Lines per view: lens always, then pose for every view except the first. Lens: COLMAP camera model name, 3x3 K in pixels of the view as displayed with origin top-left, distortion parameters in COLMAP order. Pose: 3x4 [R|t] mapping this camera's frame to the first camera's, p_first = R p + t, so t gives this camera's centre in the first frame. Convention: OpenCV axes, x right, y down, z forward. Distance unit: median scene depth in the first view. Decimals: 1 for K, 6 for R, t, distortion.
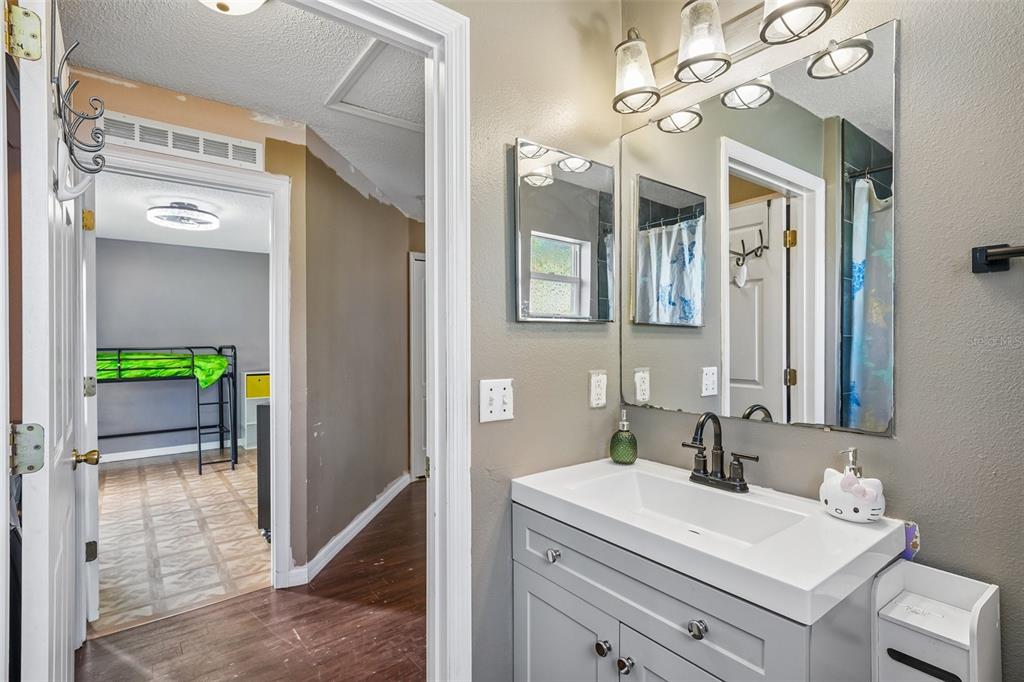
lens RADIAL K [[497.0, 0, 502.9], [0, 497.0, 344.1], [0, 0, 1]] dist [0.006693, 0.000334]
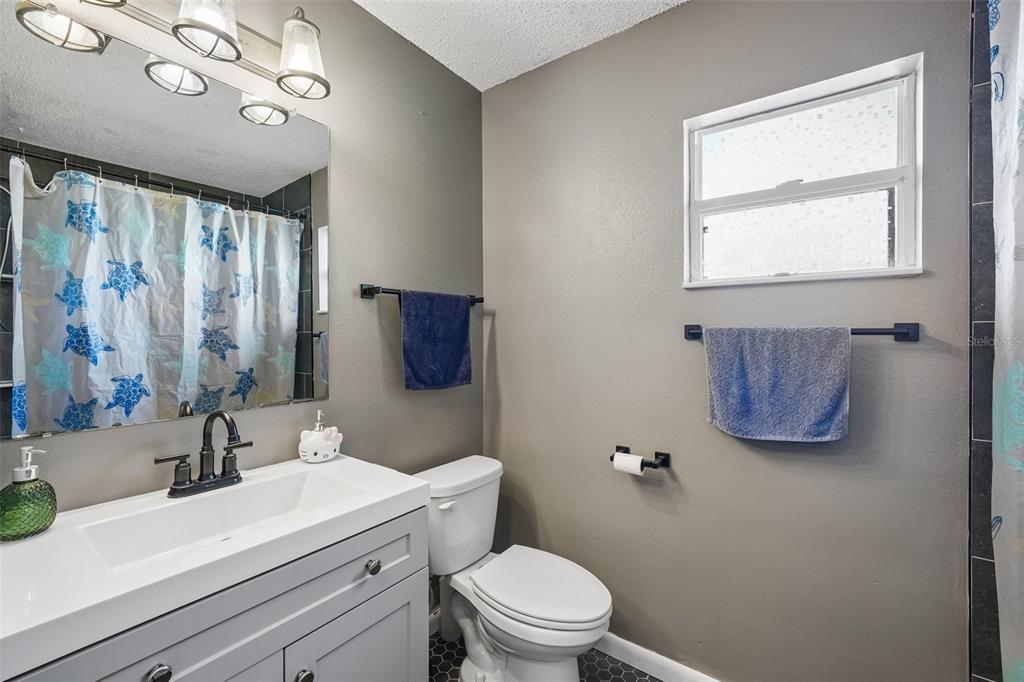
lens RADIAL K [[435.4, 0, 502.0], [0, 435.4, 336.0], [0, 0, 1]] dist [-0.010728, 0.003950]
pose [[-0.268150, -0.002735, 0.963373, -0.525669], [0.009679, 0.999938, 0.005533, -0.003614], [-0.963329, 0.010809, -0.268107, 0.701710]]
